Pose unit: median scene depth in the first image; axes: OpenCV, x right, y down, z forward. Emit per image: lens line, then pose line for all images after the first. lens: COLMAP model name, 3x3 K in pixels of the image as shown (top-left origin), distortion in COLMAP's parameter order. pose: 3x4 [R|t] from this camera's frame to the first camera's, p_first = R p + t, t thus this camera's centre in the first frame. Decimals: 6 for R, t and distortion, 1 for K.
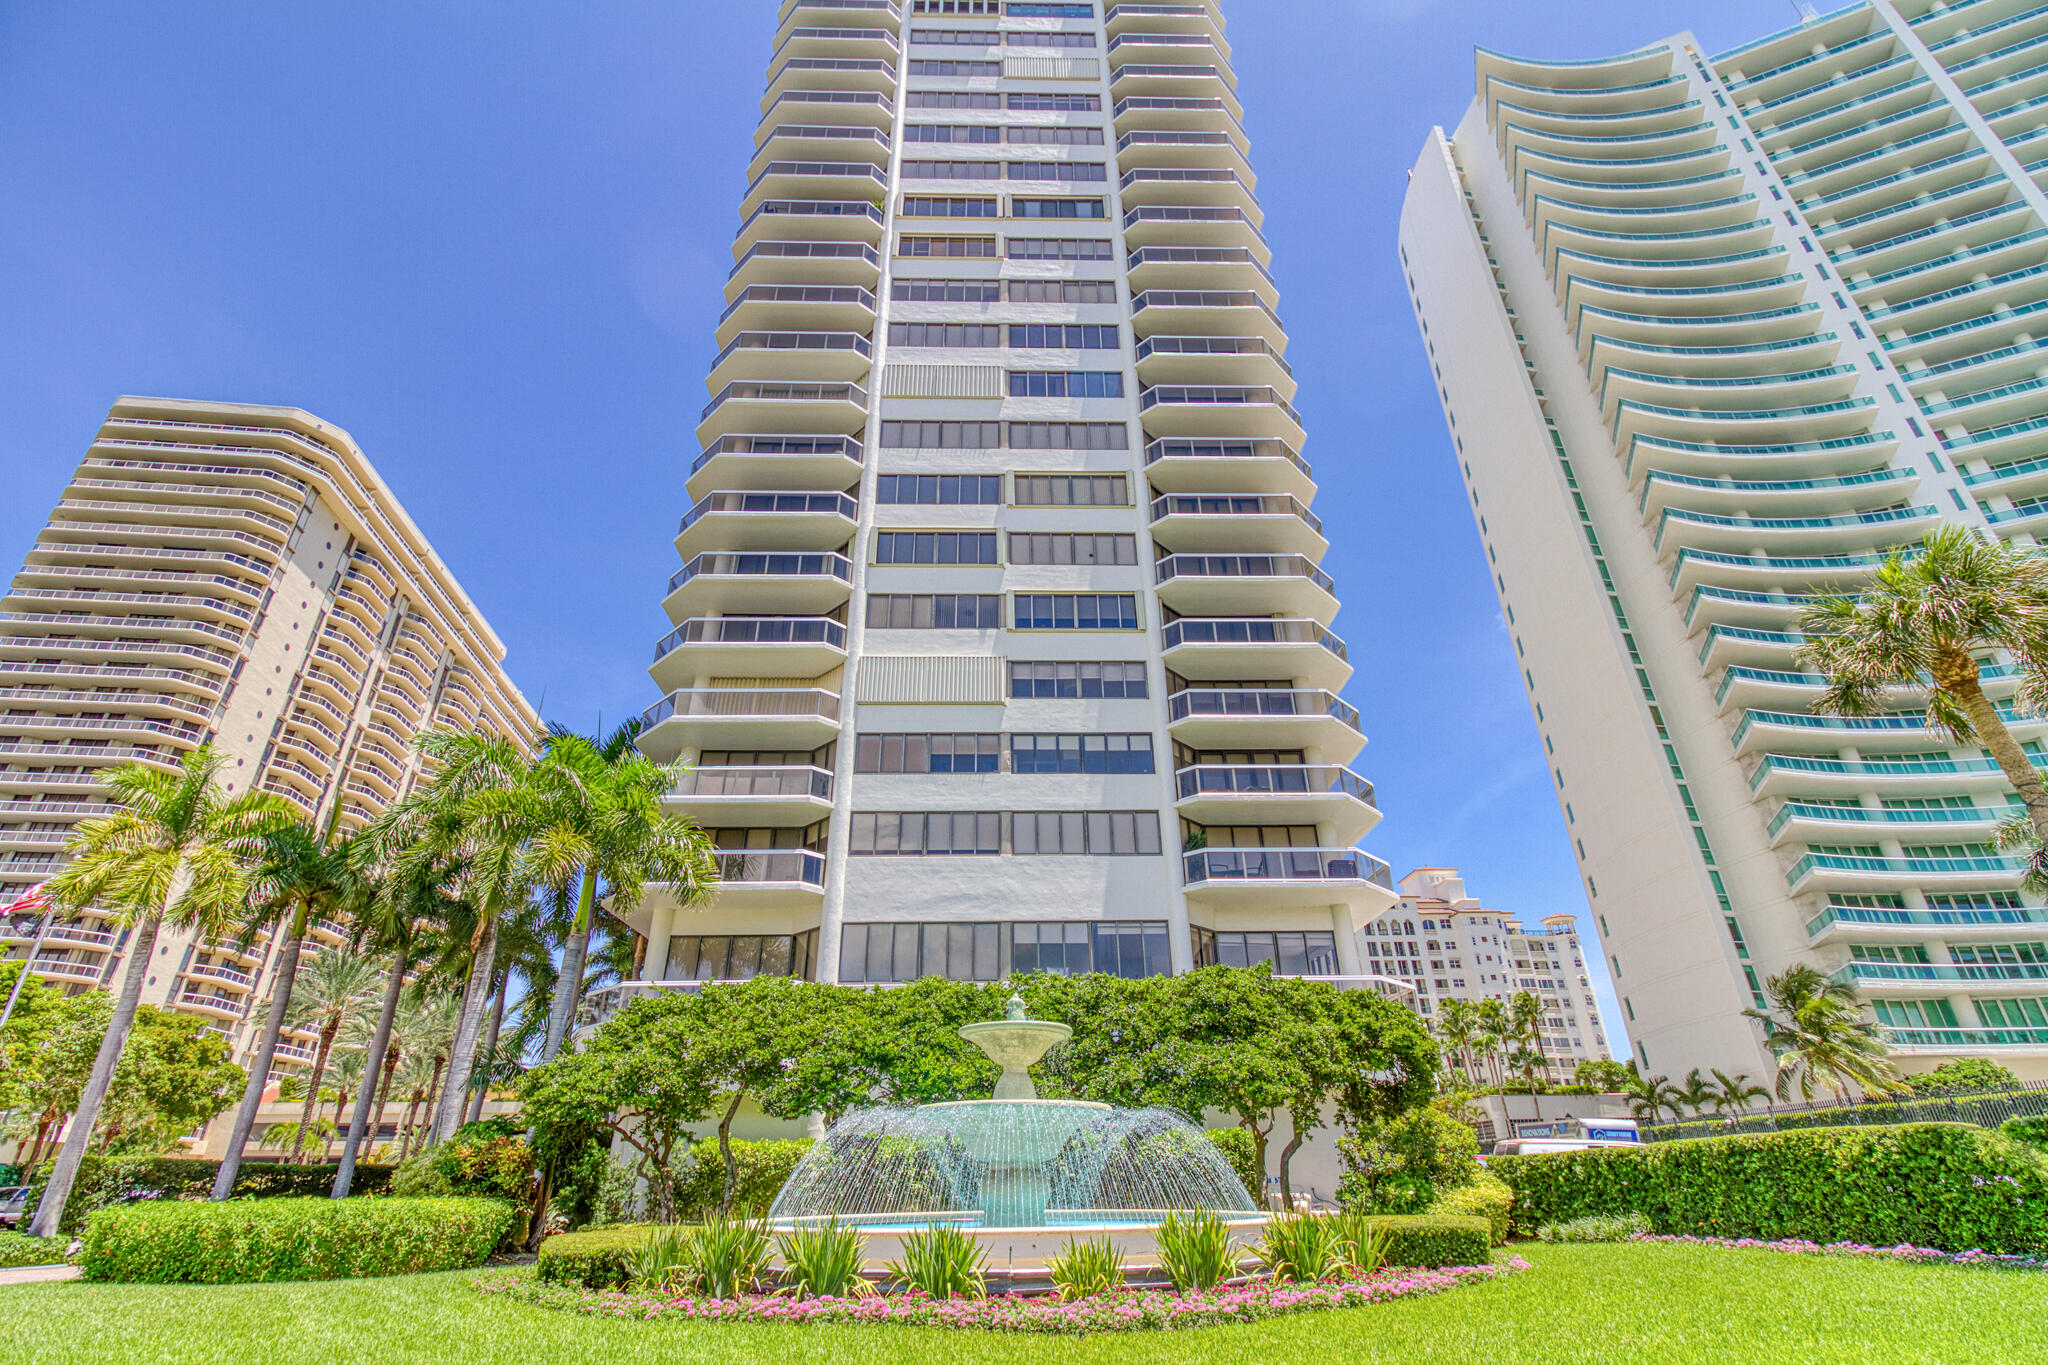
lens RADIAL K [[952.3, 0, 1024.0], [0, 952.3, 682.5], [0, 0, 1]] dist [0.016714, -0.000082]
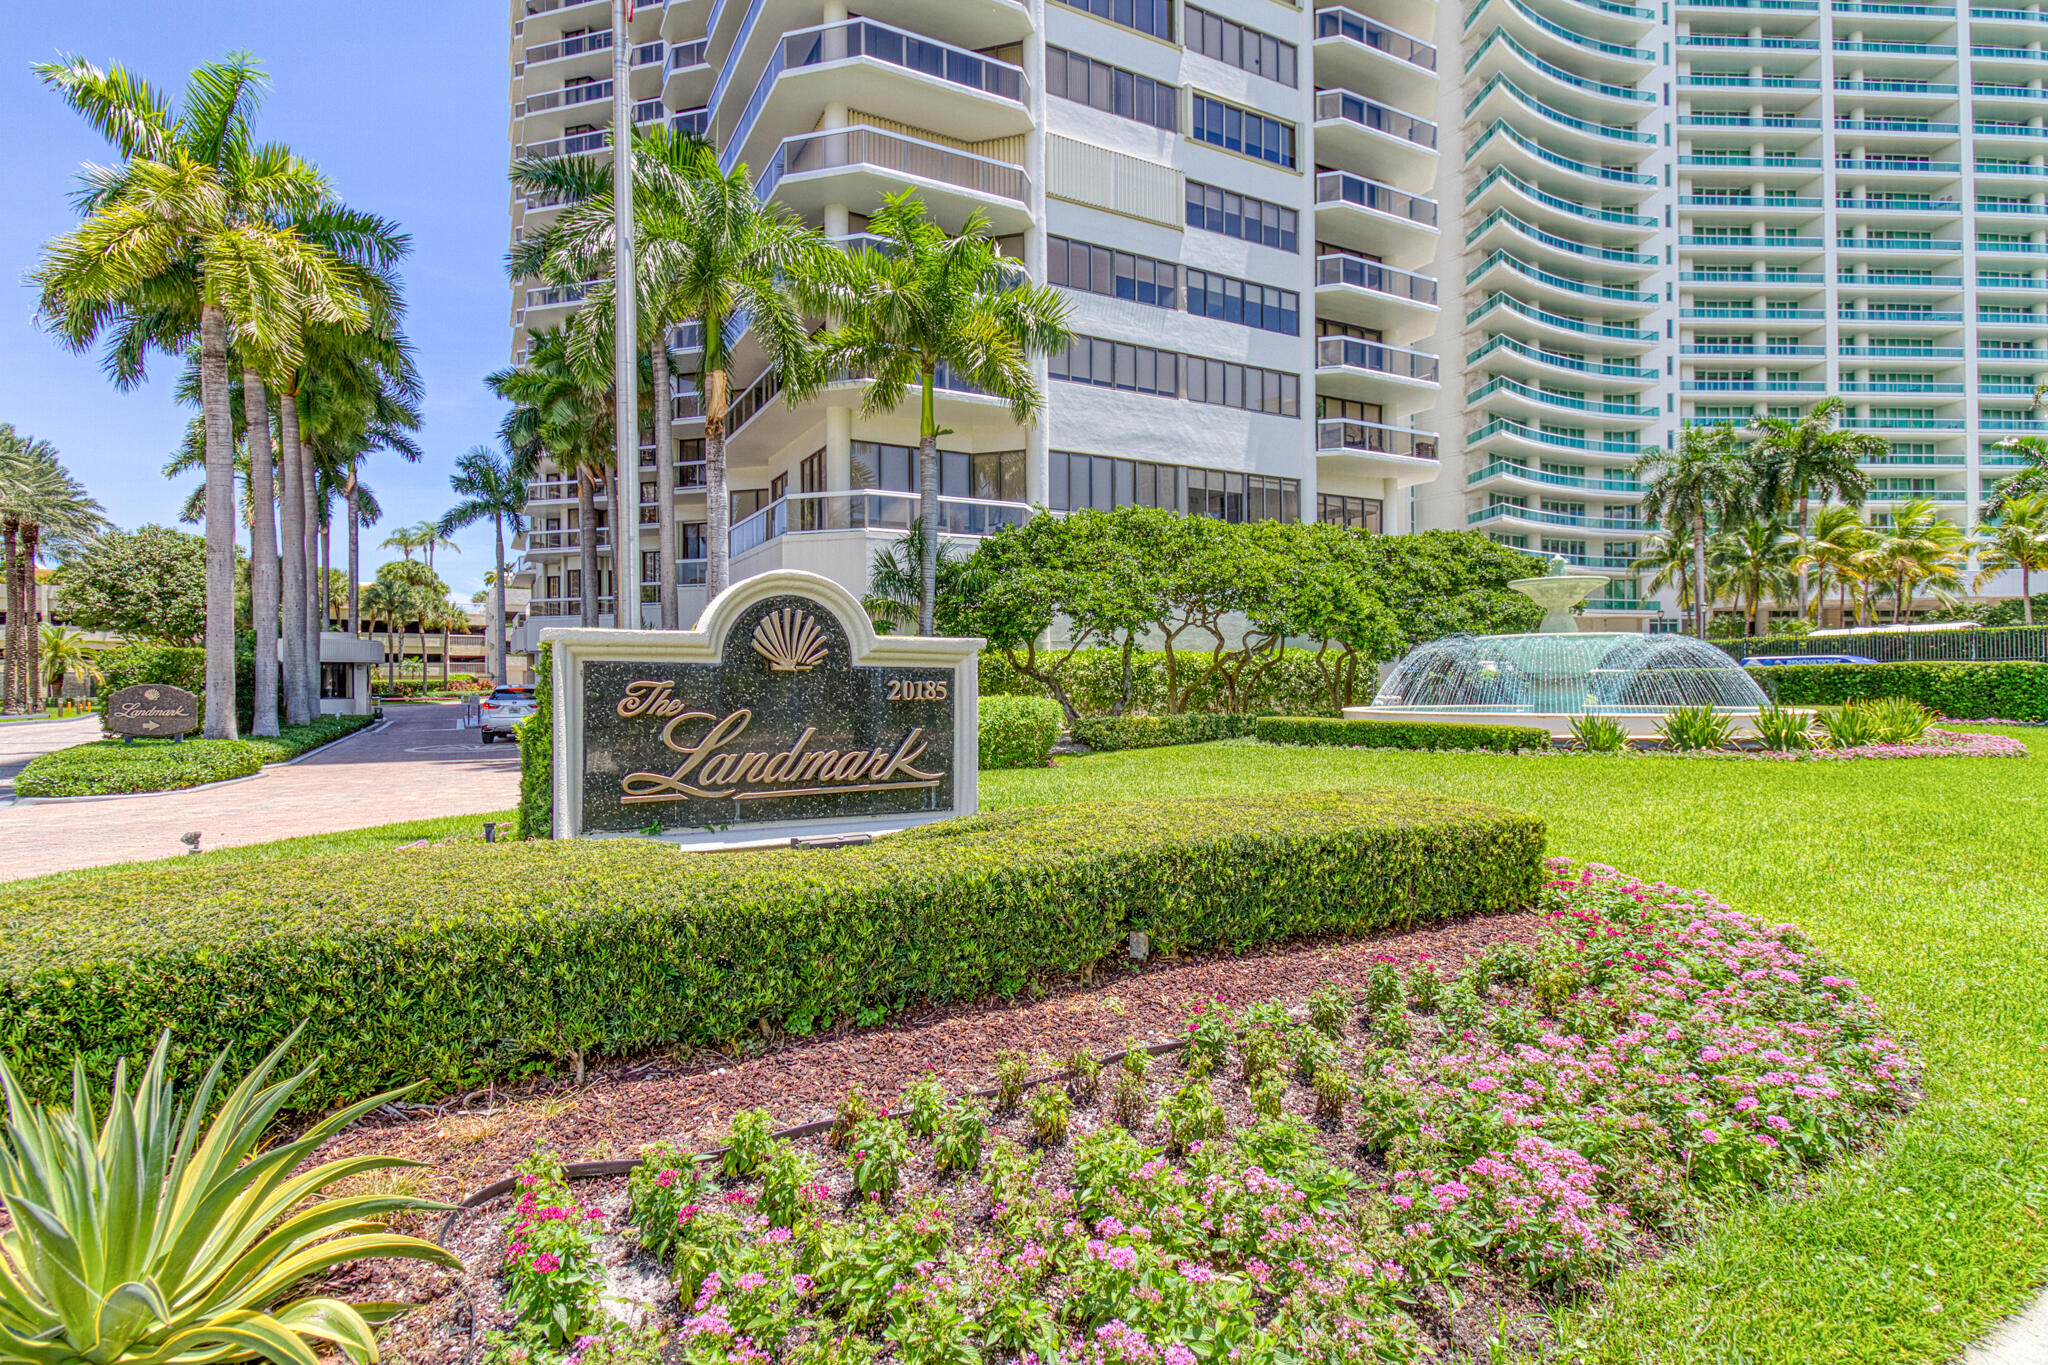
lens RADIAL K [[1037.8, 0, 1024.0], [0, 1037.8, 682.5], [0, 0, 1]] dist [0.015285, -0.000110]
pose [[0.886555, 0.010107, 0.462512, -0.631181], [-0.218602, 0.890257, 0.399570, 0.044016], [-0.407716, -0.455347, 0.791471, 0.067126]]
